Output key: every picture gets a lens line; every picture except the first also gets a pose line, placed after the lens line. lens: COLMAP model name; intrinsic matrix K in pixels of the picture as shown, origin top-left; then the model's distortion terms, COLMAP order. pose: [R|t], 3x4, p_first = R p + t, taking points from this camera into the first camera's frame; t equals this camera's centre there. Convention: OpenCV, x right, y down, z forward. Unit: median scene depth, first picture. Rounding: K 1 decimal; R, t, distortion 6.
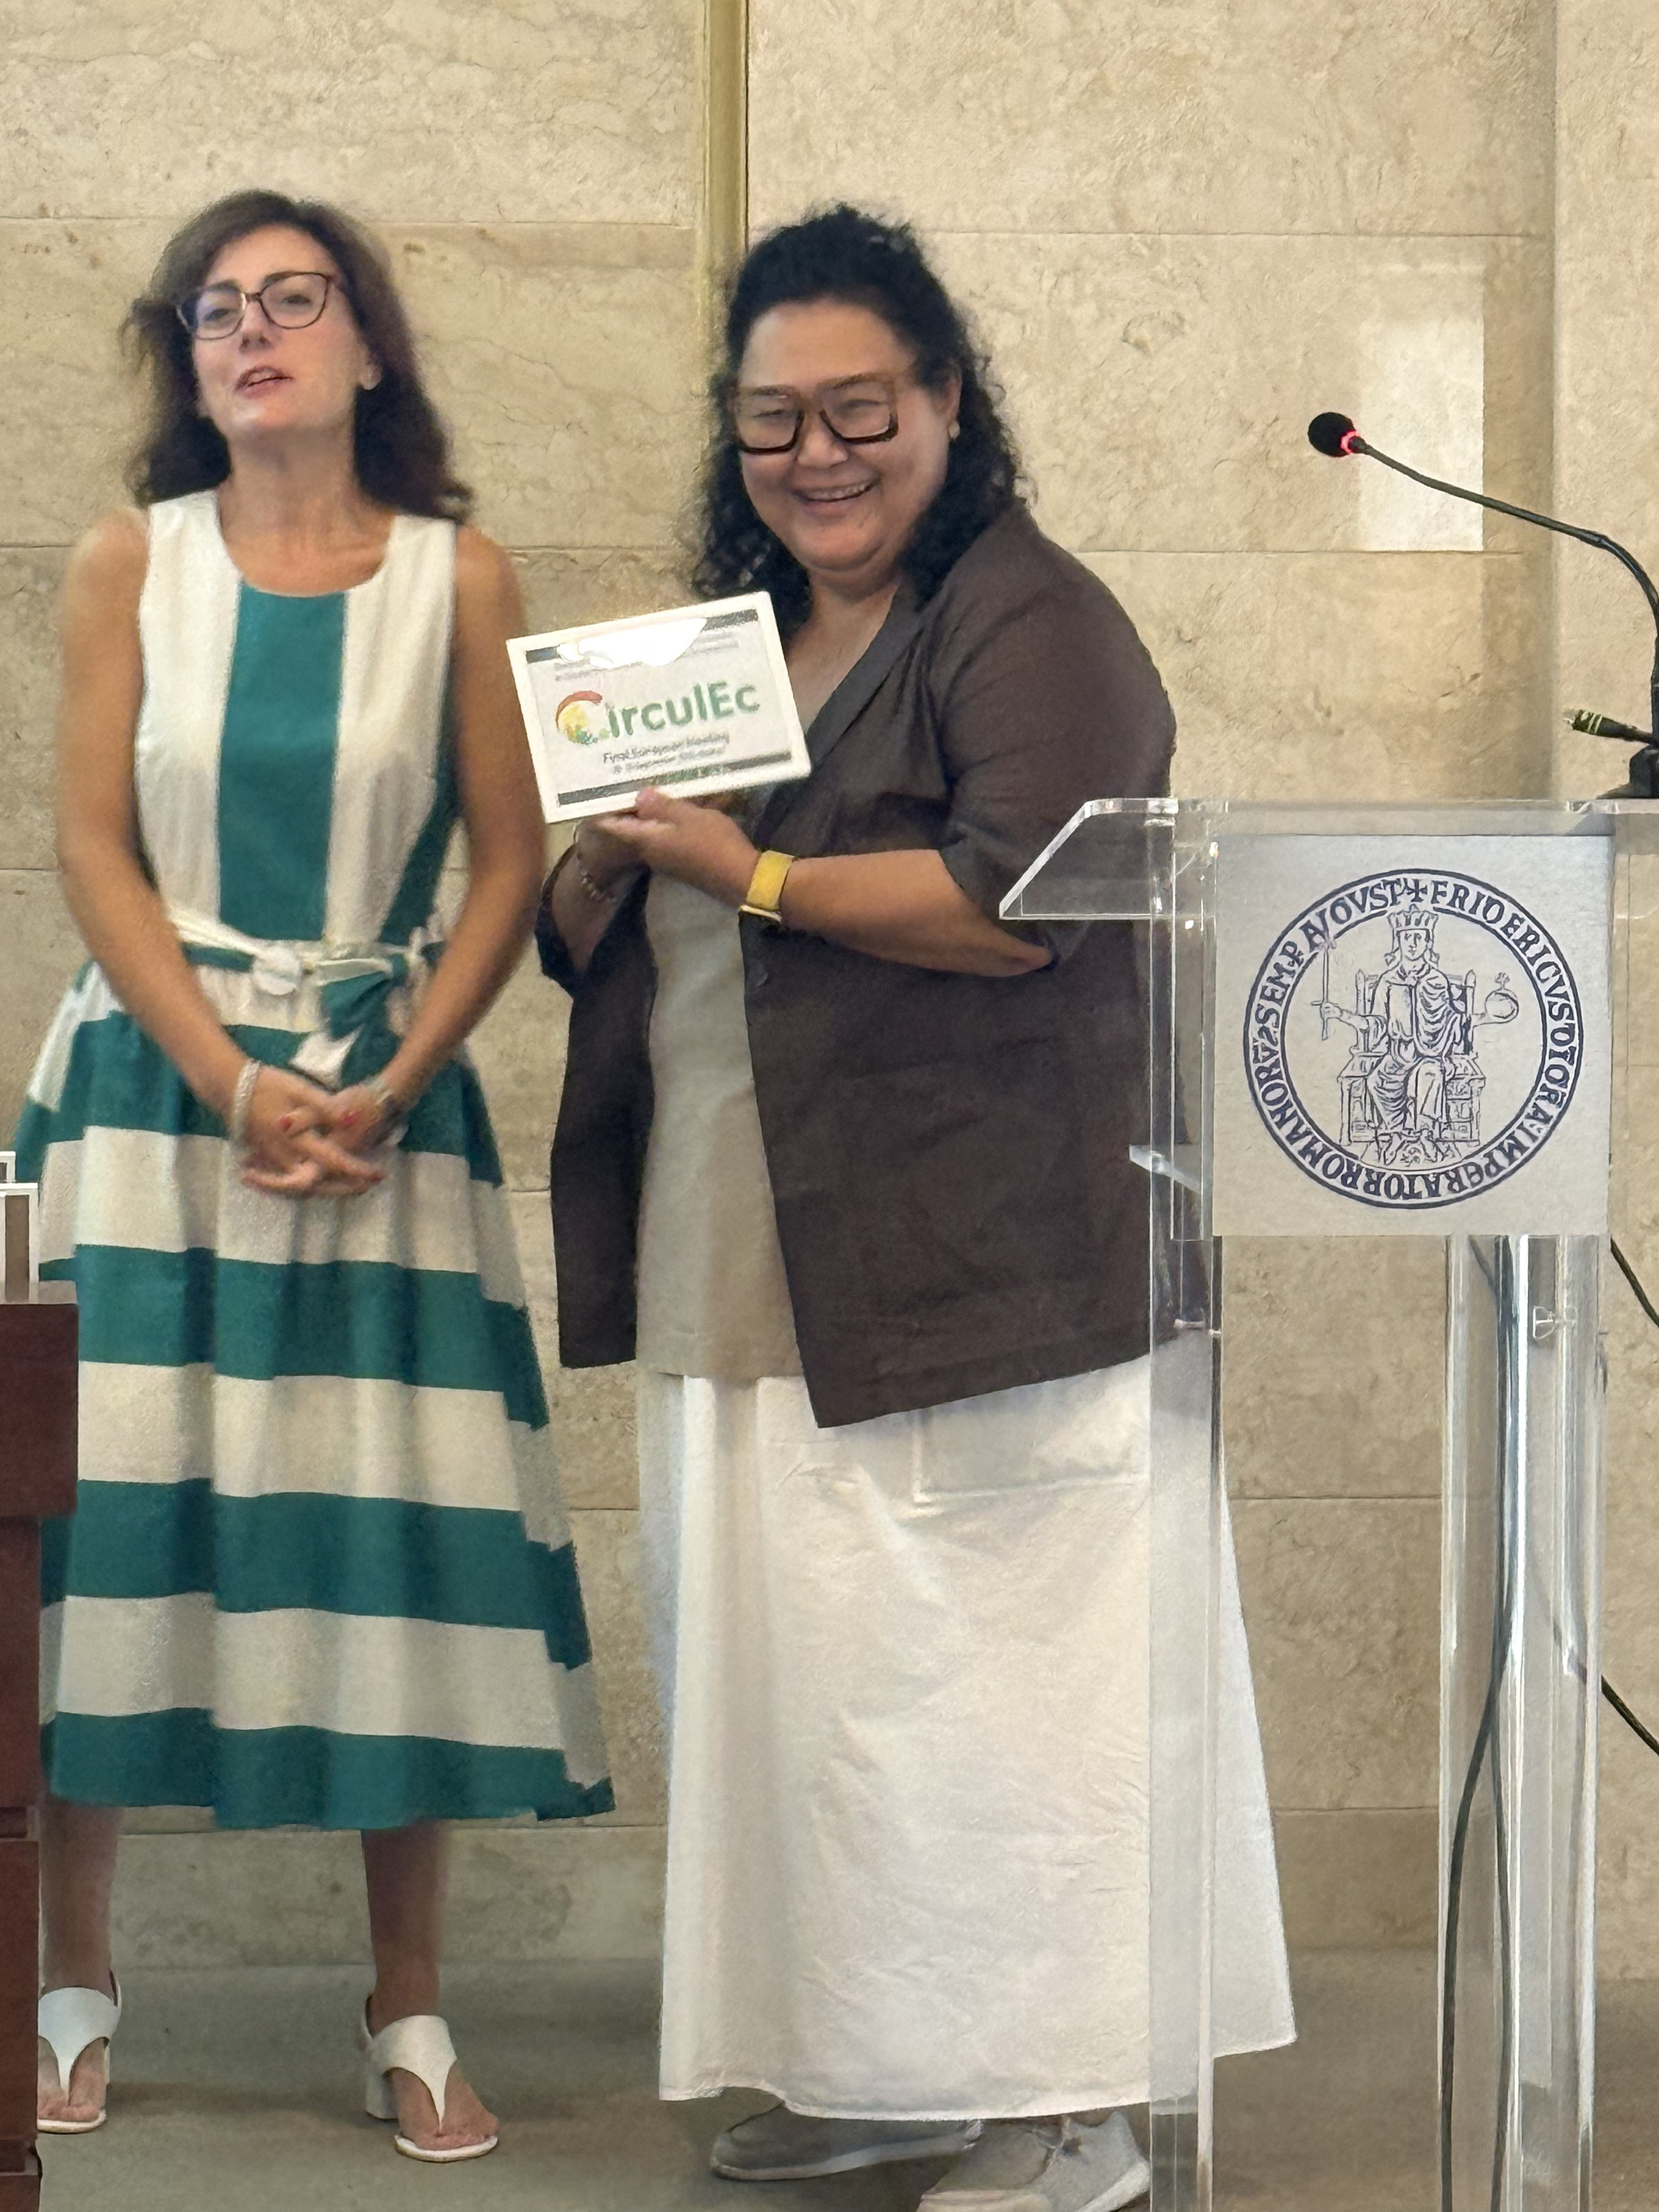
lens RADIAL K [[7825.0, 0, 828.3], [0, 7825.0, 1105.5], [0, 0, 1]] dist [0.056786, 0.671567]
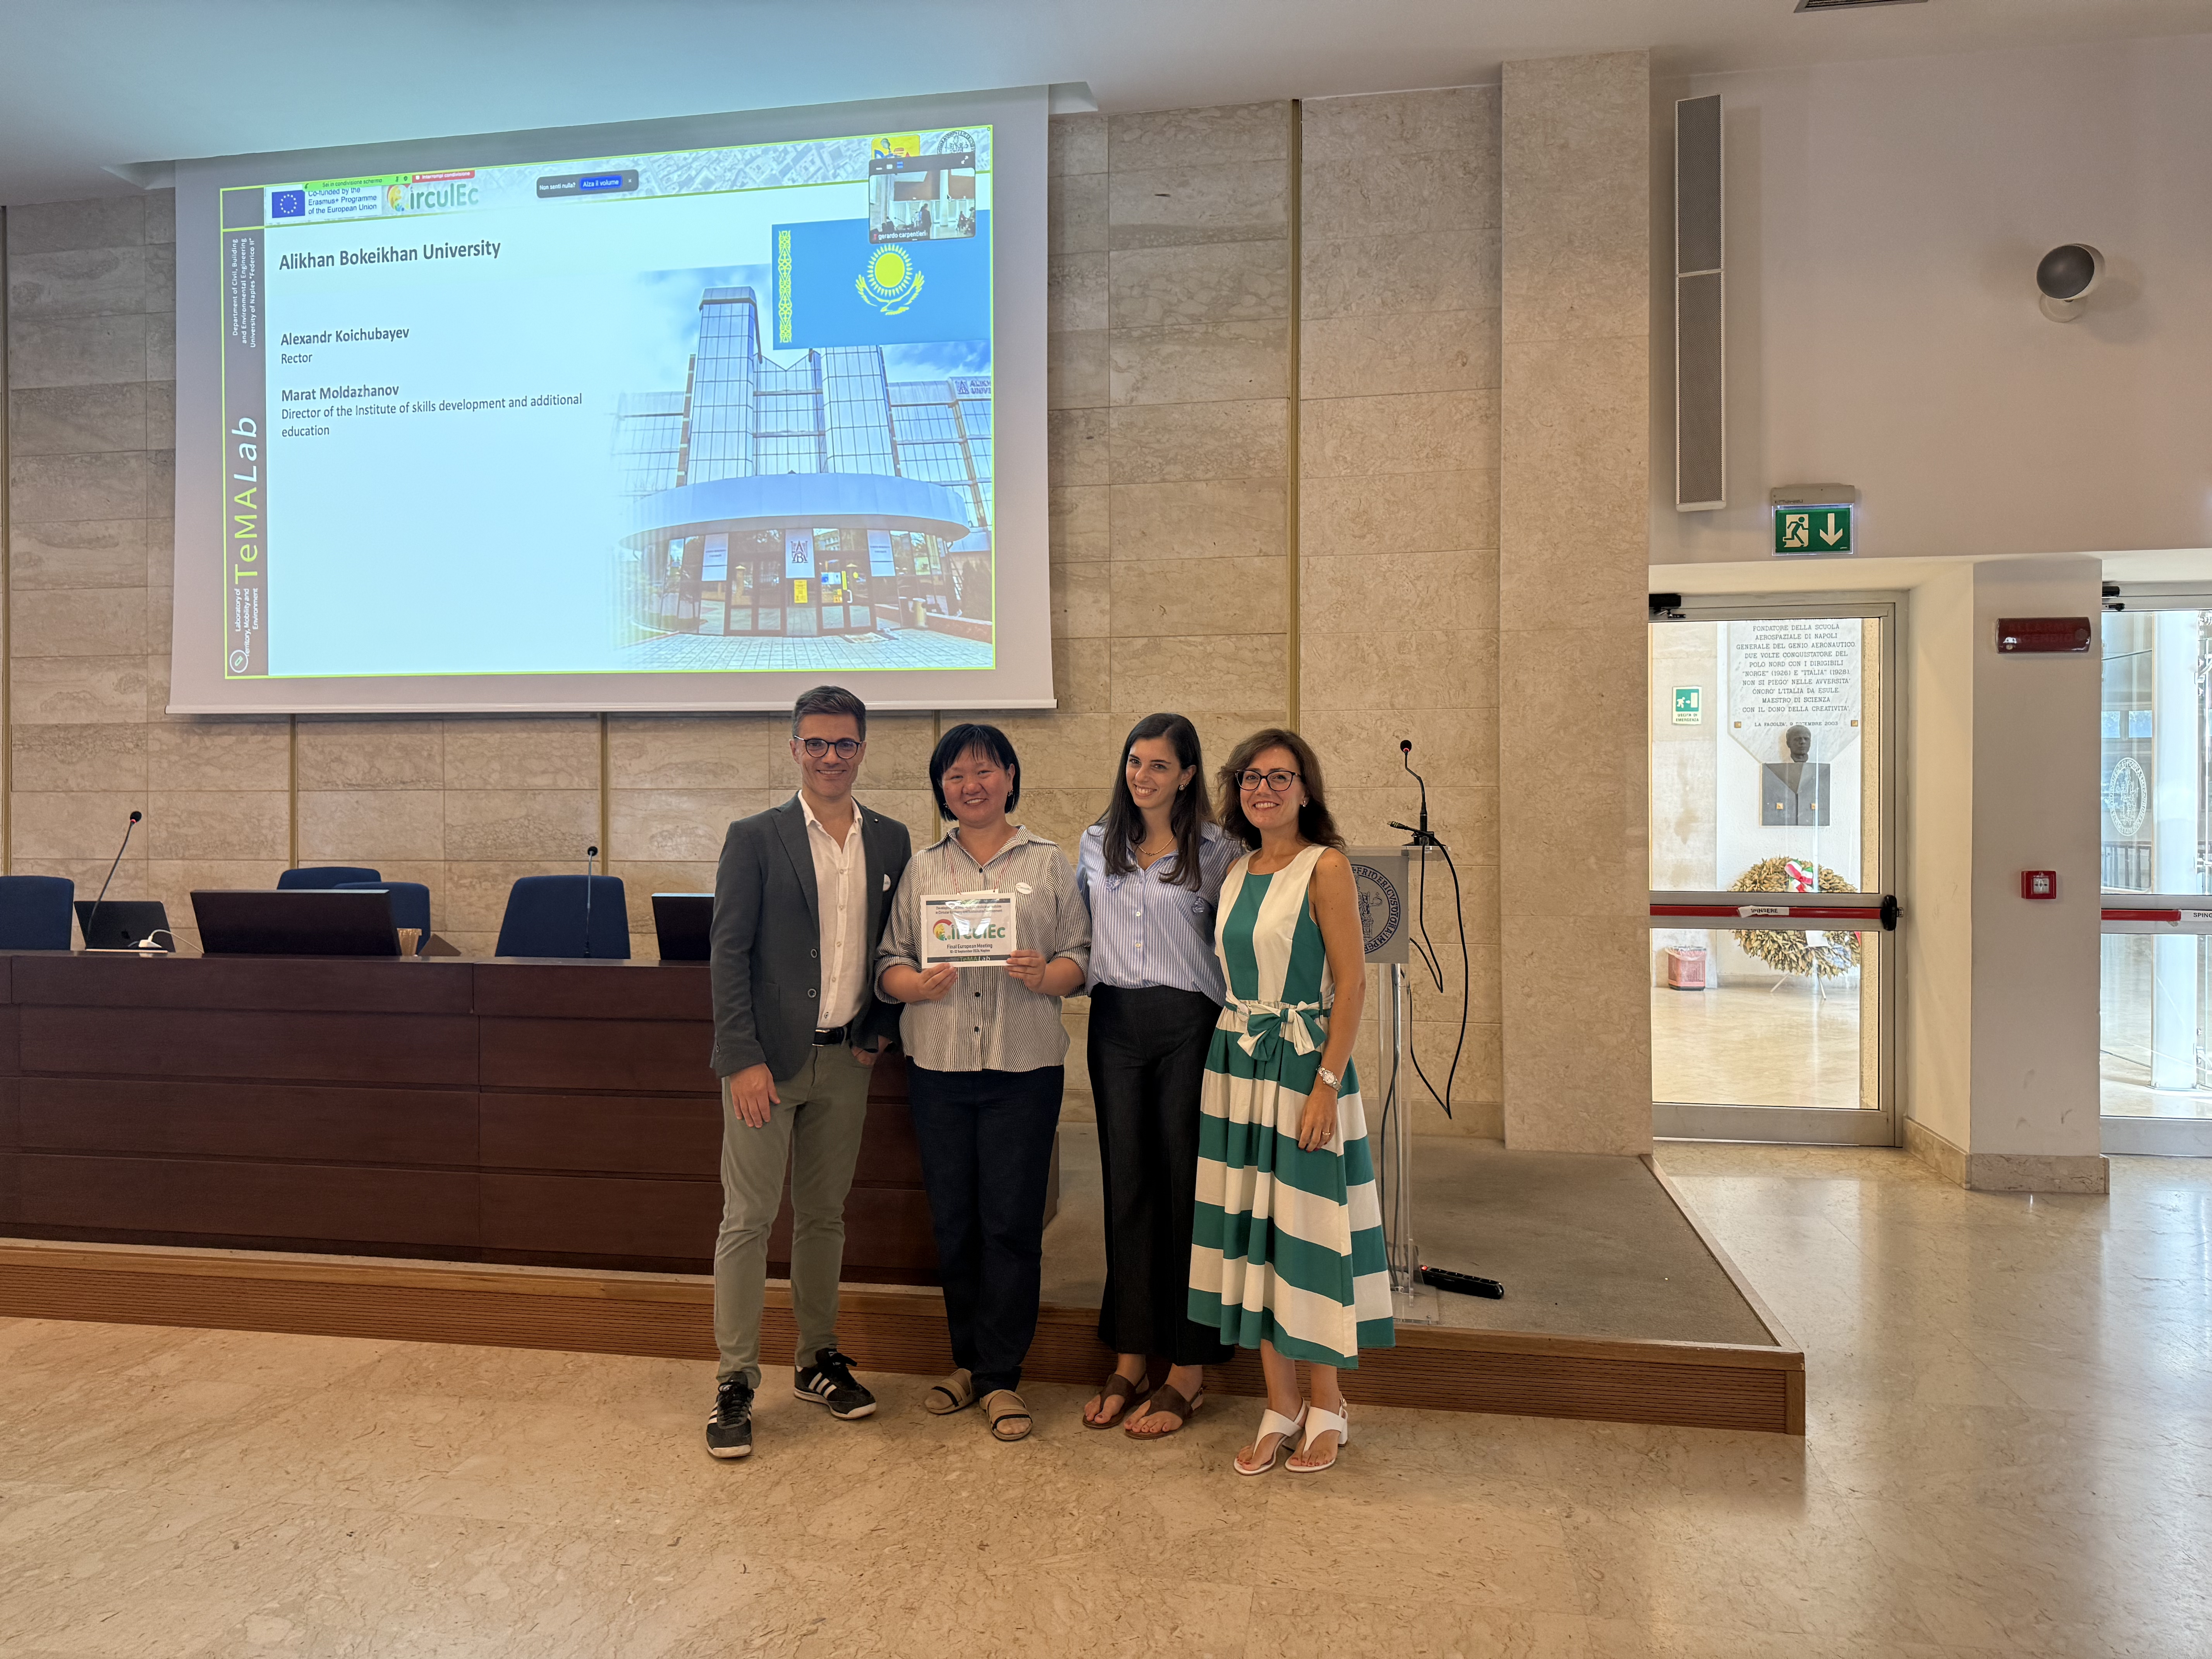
lens RADIAL K [[1542.3, 0, 1086.5], [0, 1542.3, 825.5], [0, 0, 1]] dist [0.118949, -0.167909]
pose [[0.956344, -0.002892, -0.292231, 0.122107], [-0.013475, 0.998451, -0.053977, -0.005158], [0.291934, 0.055558, 0.954823, 0.185048]]
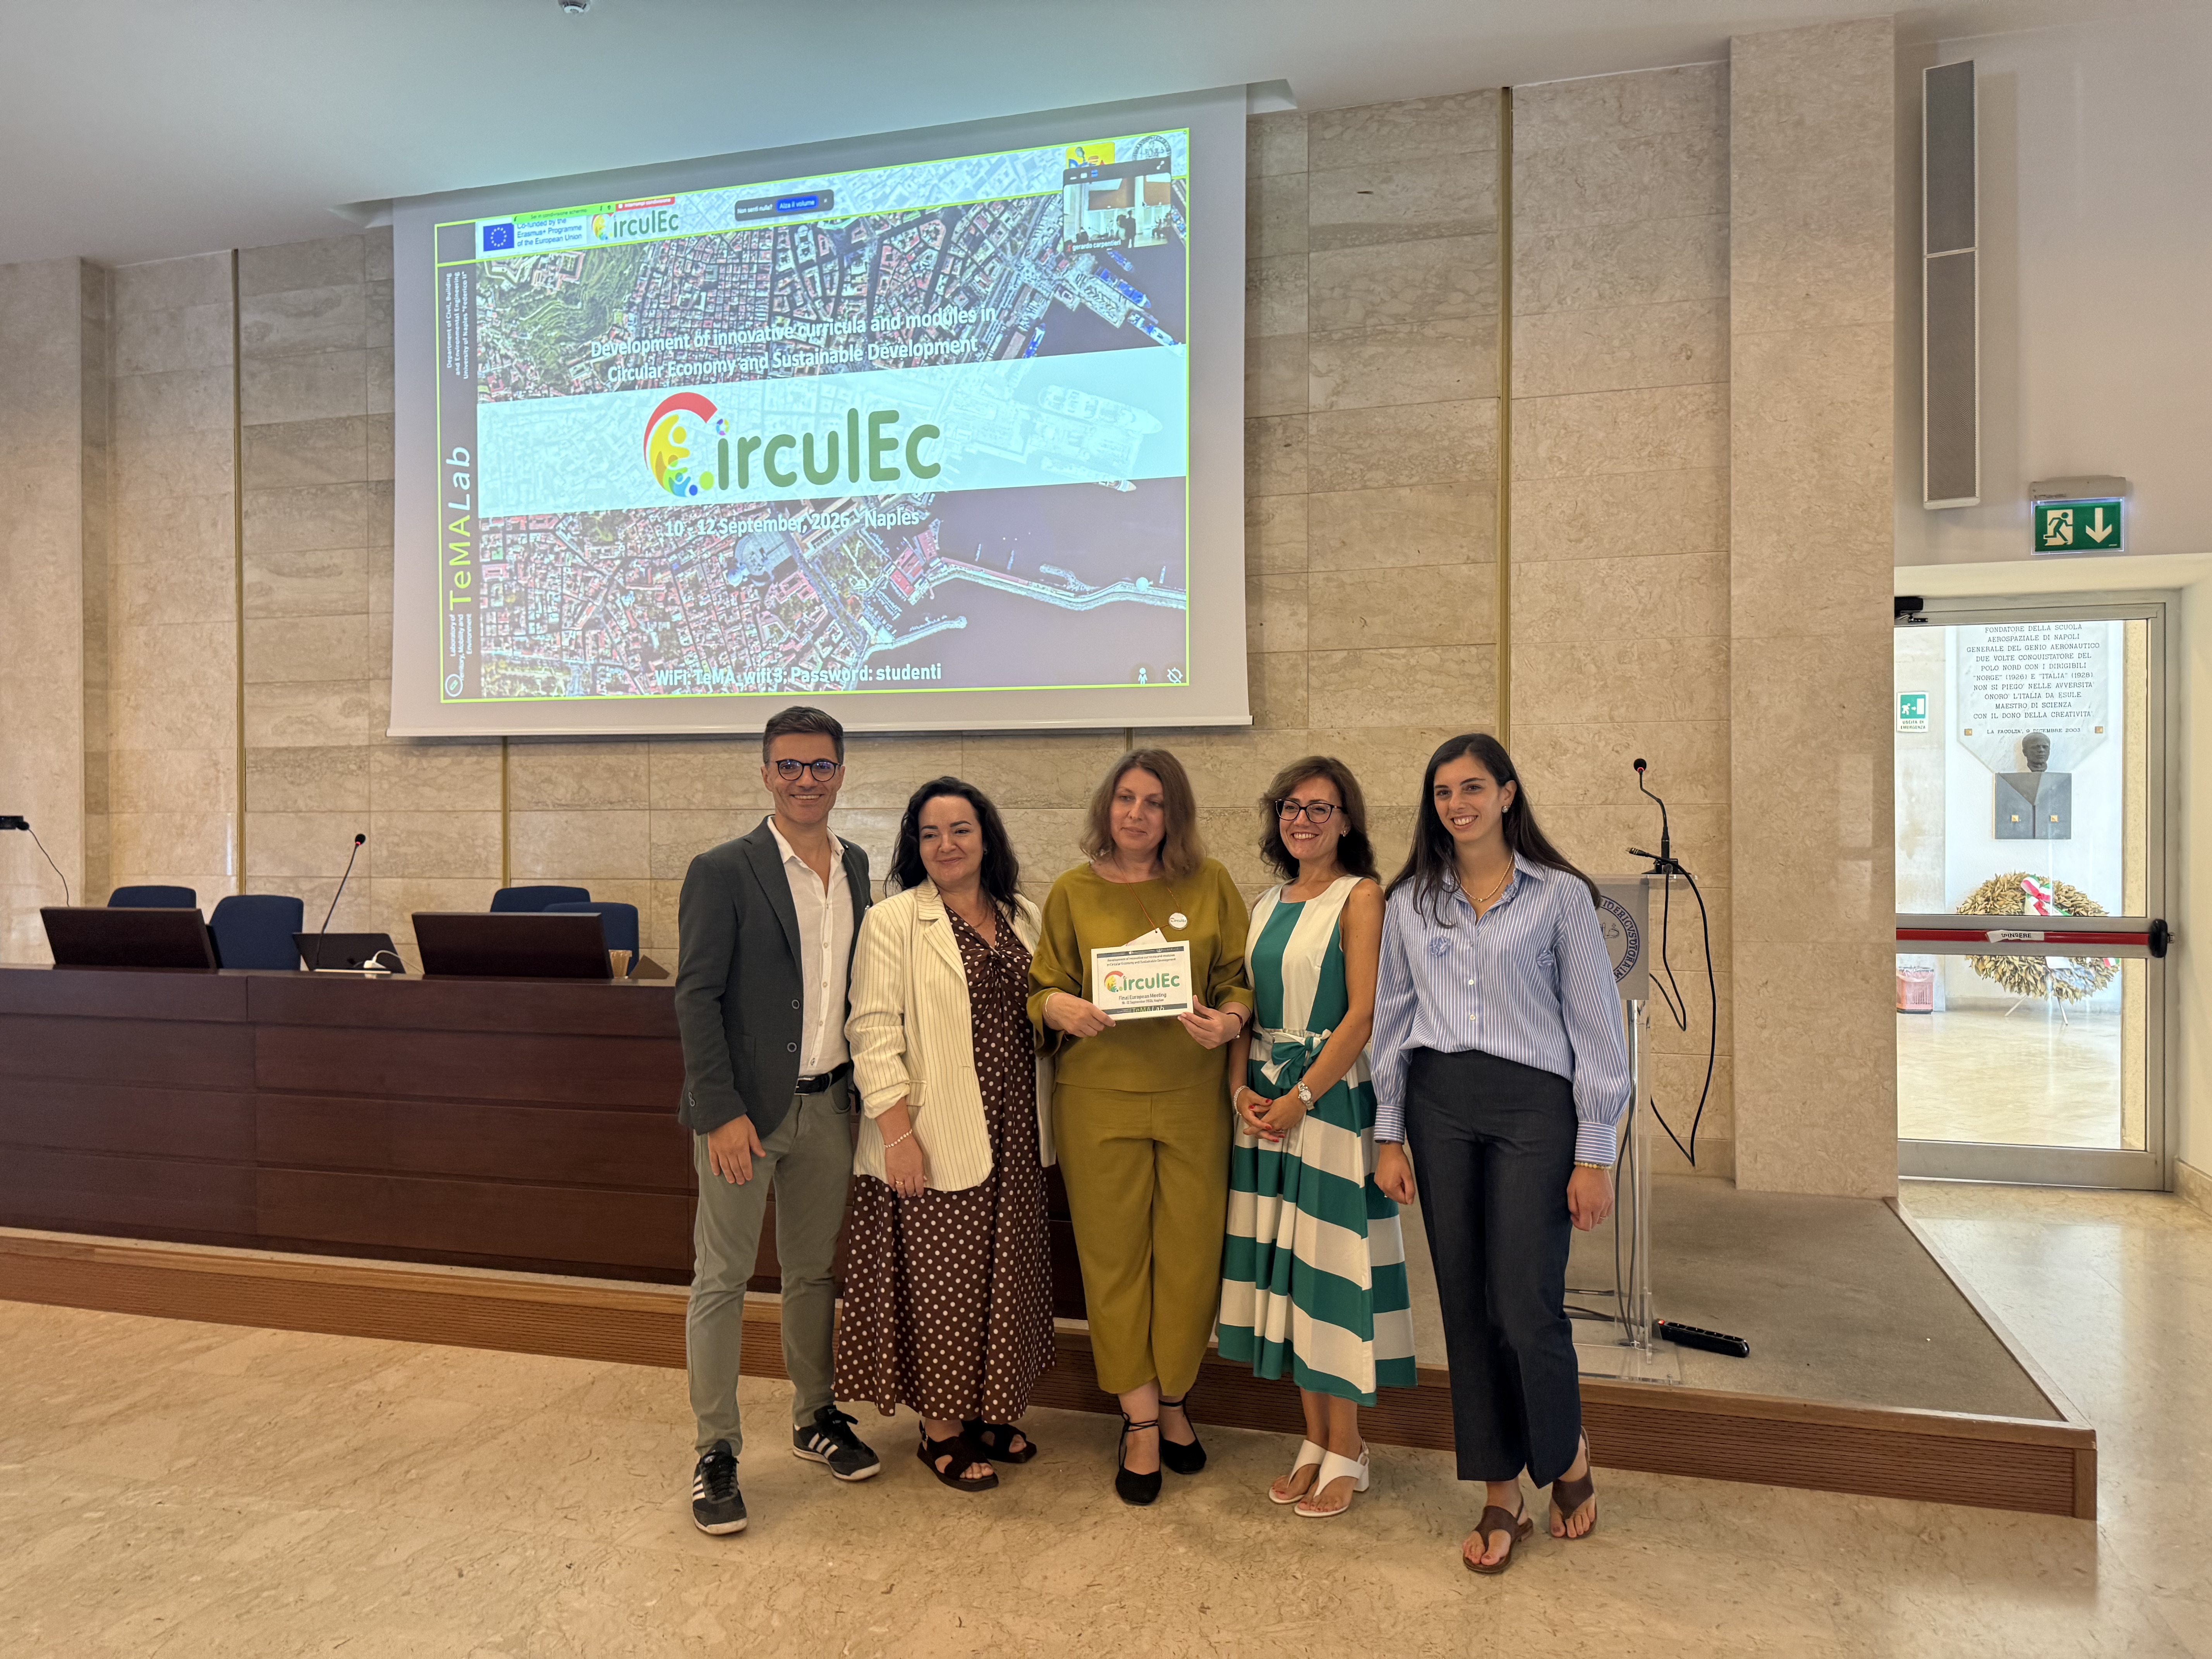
lens RADIAL K [[1567.9, 0, 1112.1], [0, 1567.9, 831.9], [0, 0, 1]] dist [0.022366, -0.027403]
pose [[0.924472, -0.004650, -0.381221, 0.104909], [-0.017266, 0.998389, -0.054049, -0.011636], [0.380858, 0.056549, 0.922903, 0.196604]]
